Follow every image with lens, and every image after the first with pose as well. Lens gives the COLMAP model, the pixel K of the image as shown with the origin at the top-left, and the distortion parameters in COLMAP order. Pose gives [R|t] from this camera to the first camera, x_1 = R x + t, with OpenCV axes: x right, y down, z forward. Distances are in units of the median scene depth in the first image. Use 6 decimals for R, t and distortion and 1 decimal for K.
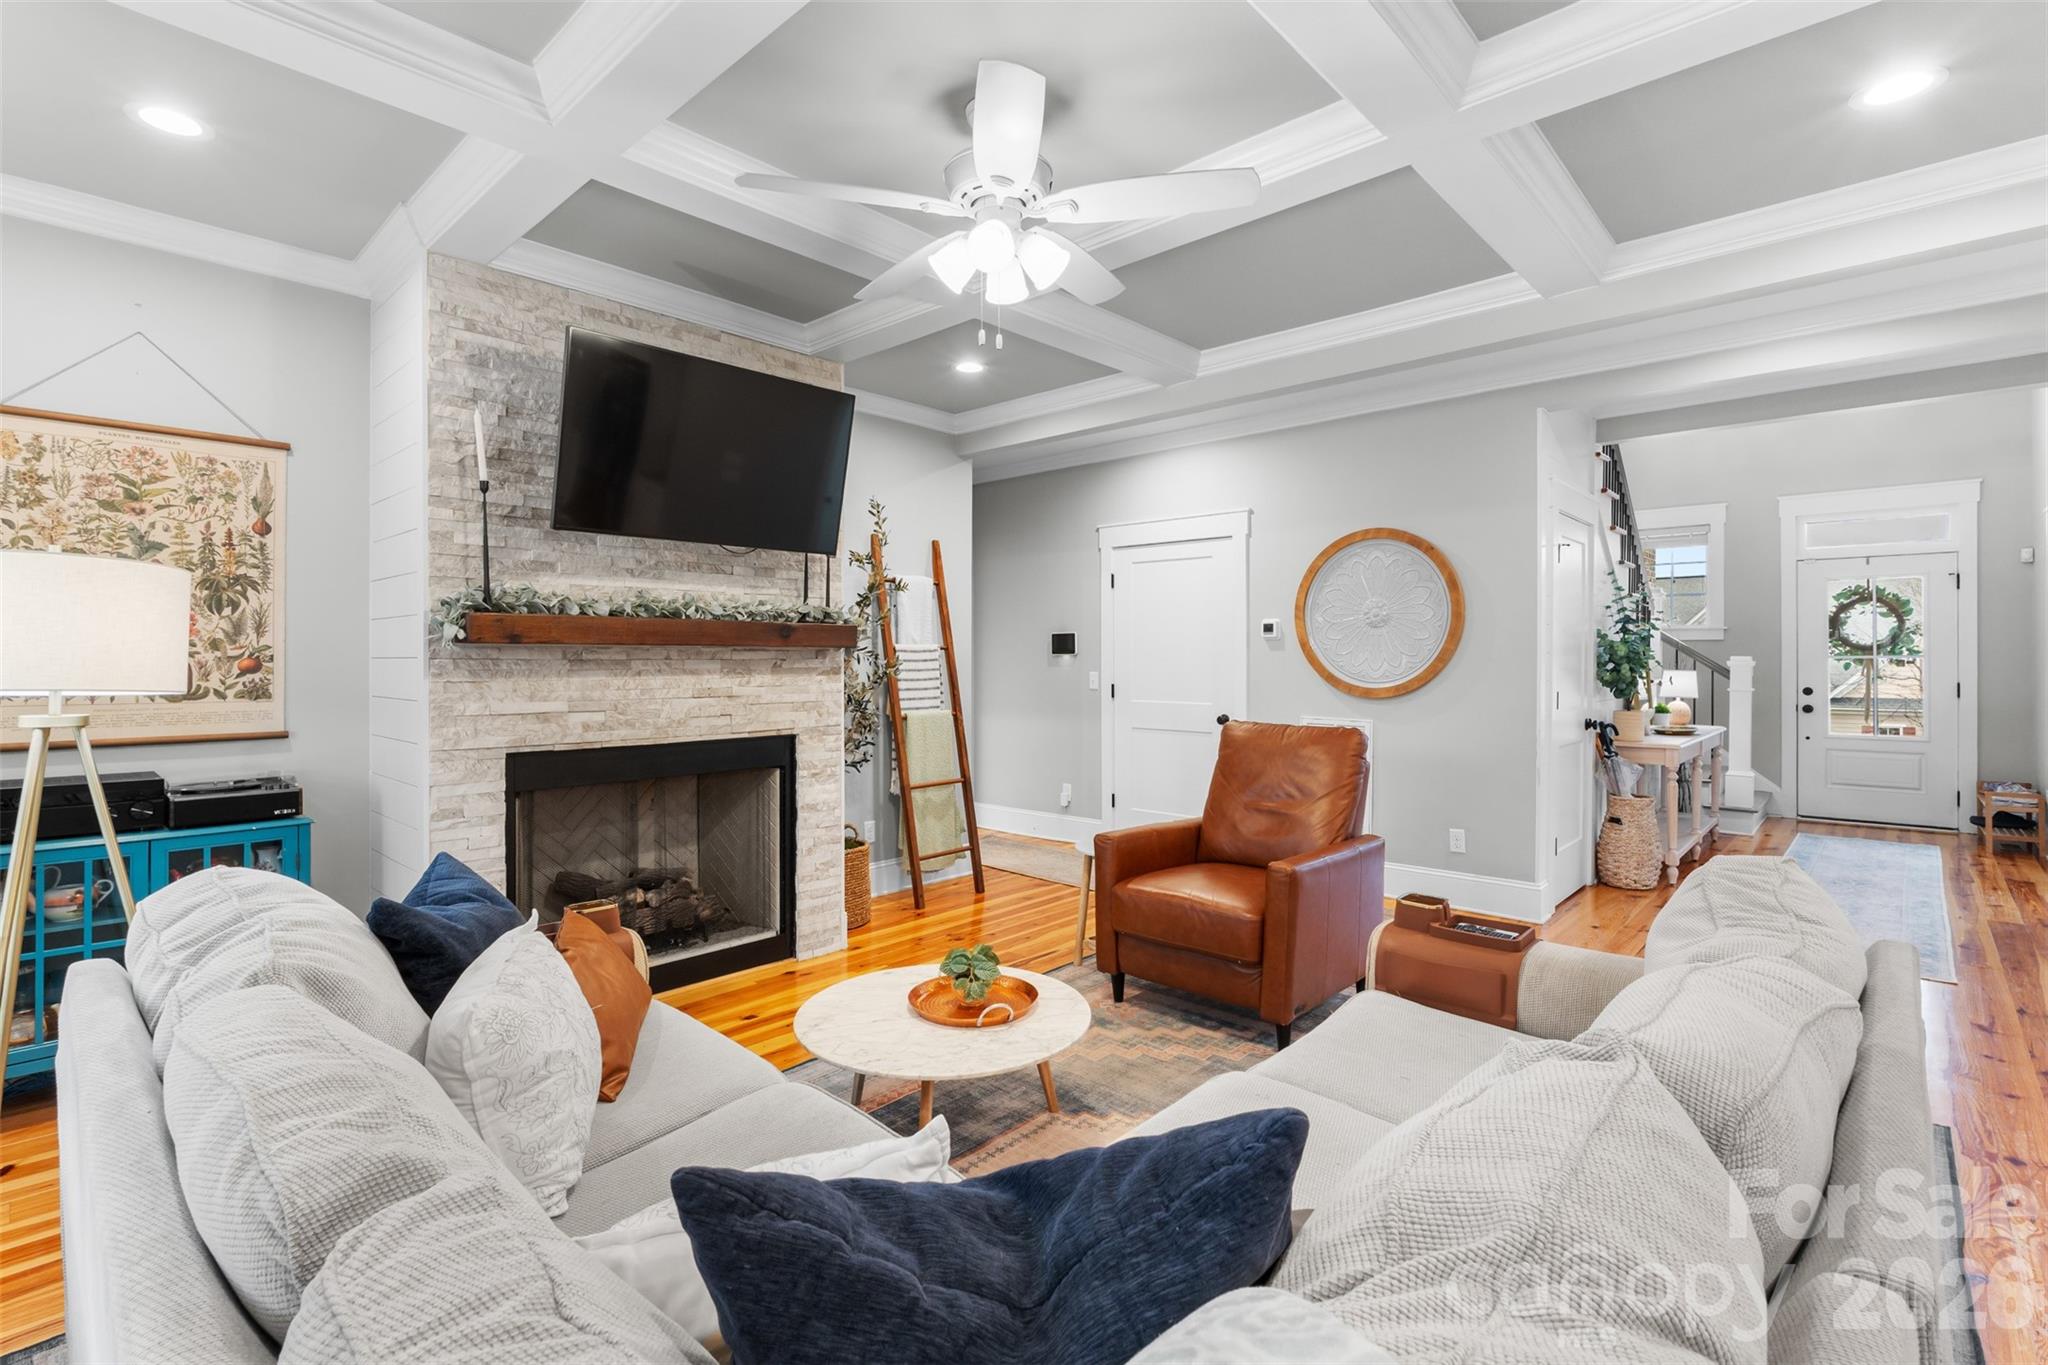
lens RADIAL K [[938.1, 0, 1010.0], [0, 938.1, 661.1], [0, 0, 1]] dist [-0.010457, 0.000378]
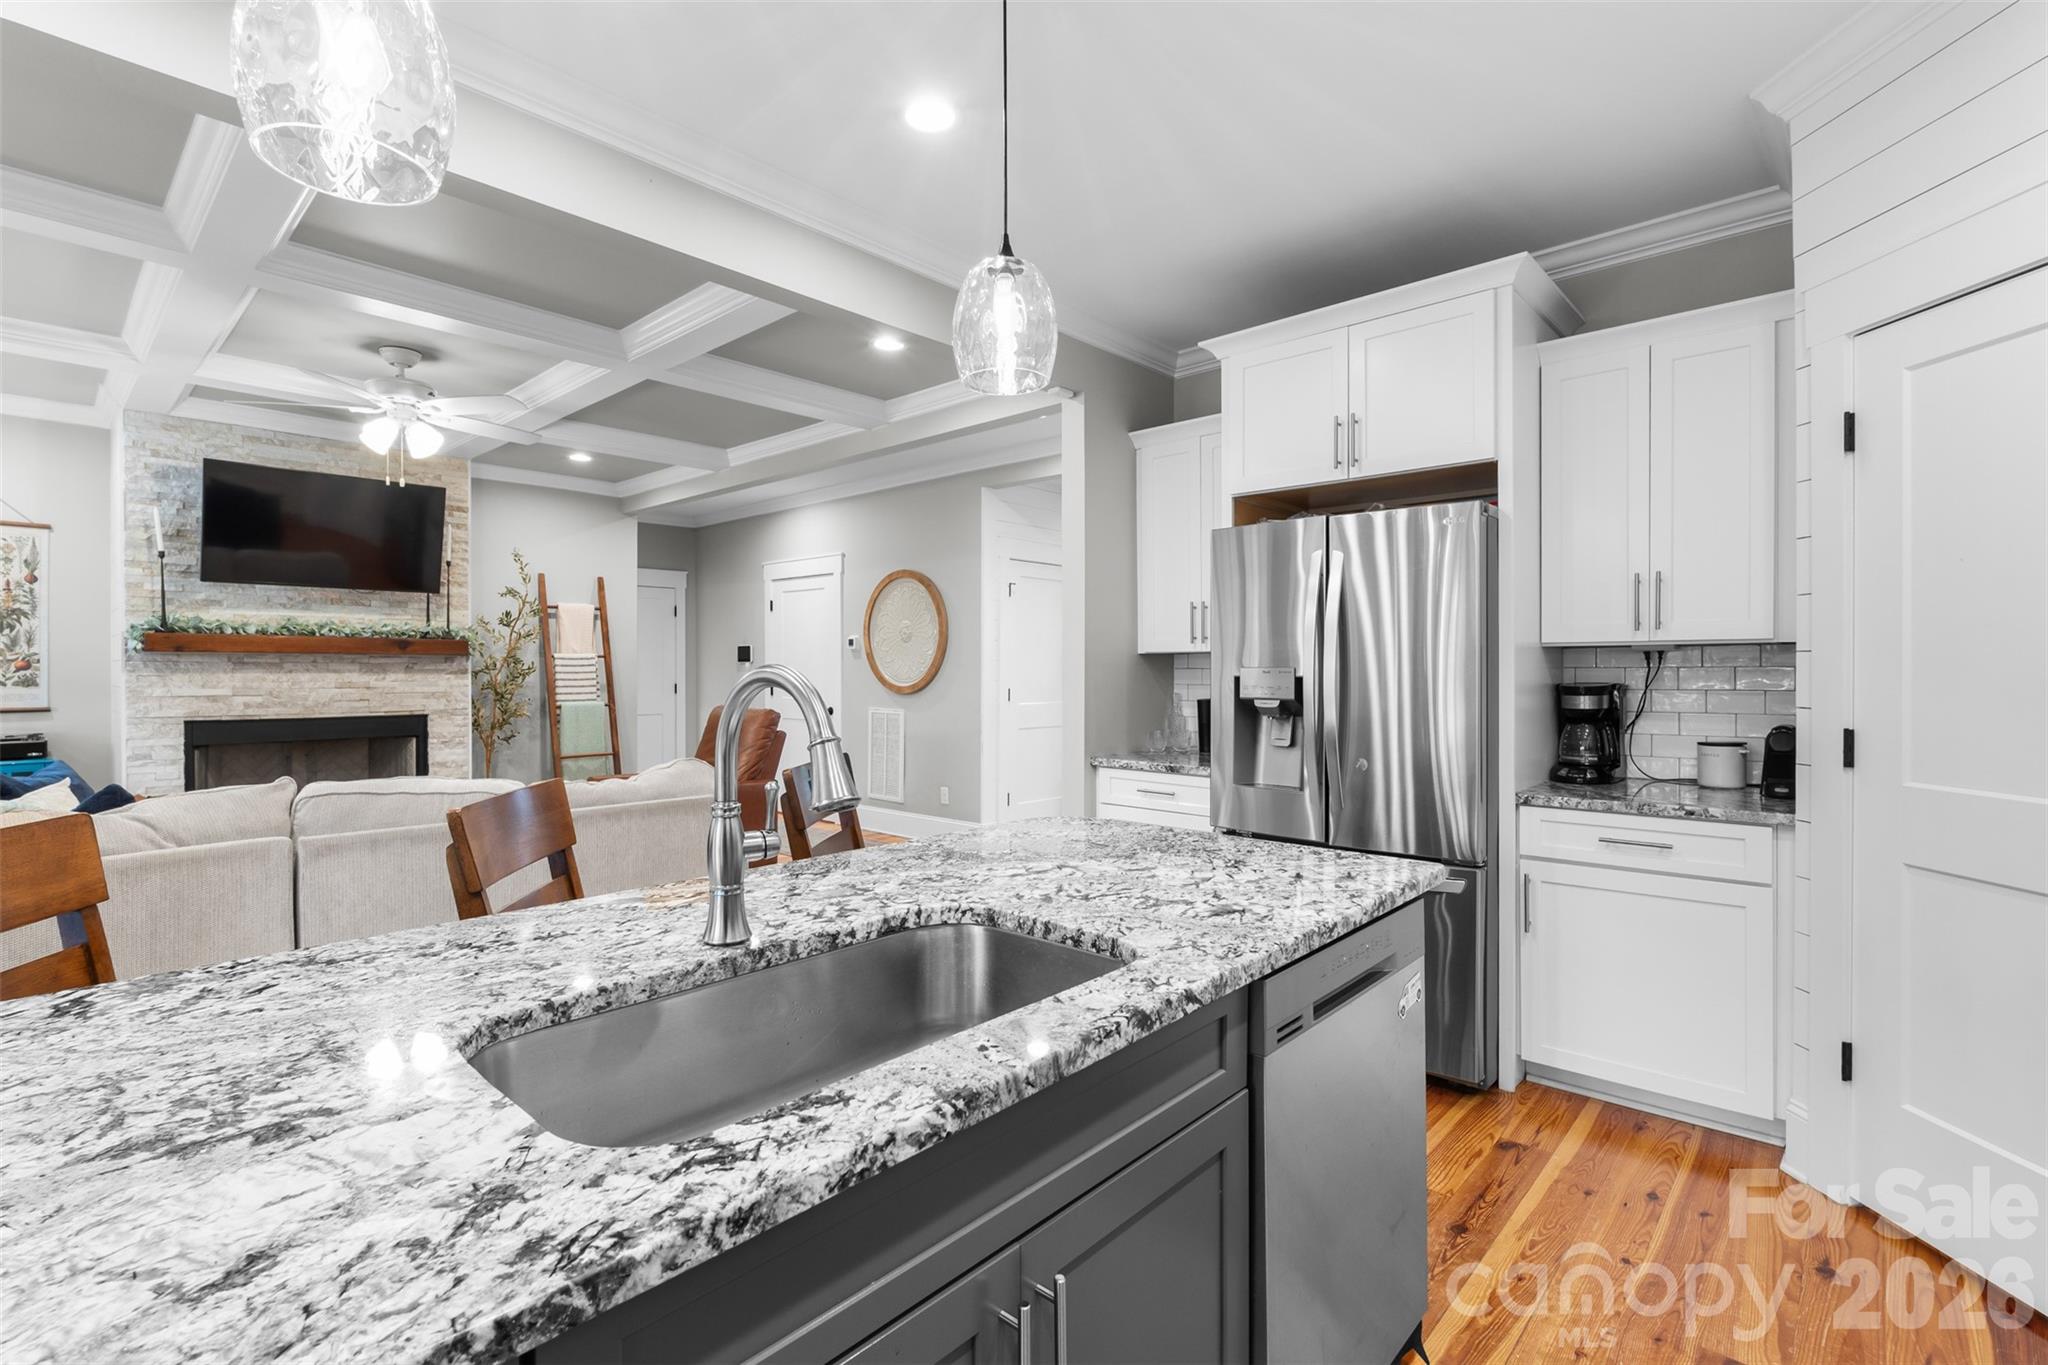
lens RADIAL K [[938.1, 0, 1023.9], [0, 938.1, 679.3], [0, 0, 1]] dist [-0.010457, 0.000378]
pose [[0.999956, 0.001967, 0.009188, 0.862115], [-0.002029, 0.999976, 0.006692, 0.014224], [-0.009175, -0.006710, 0.999935, -0.586913]]
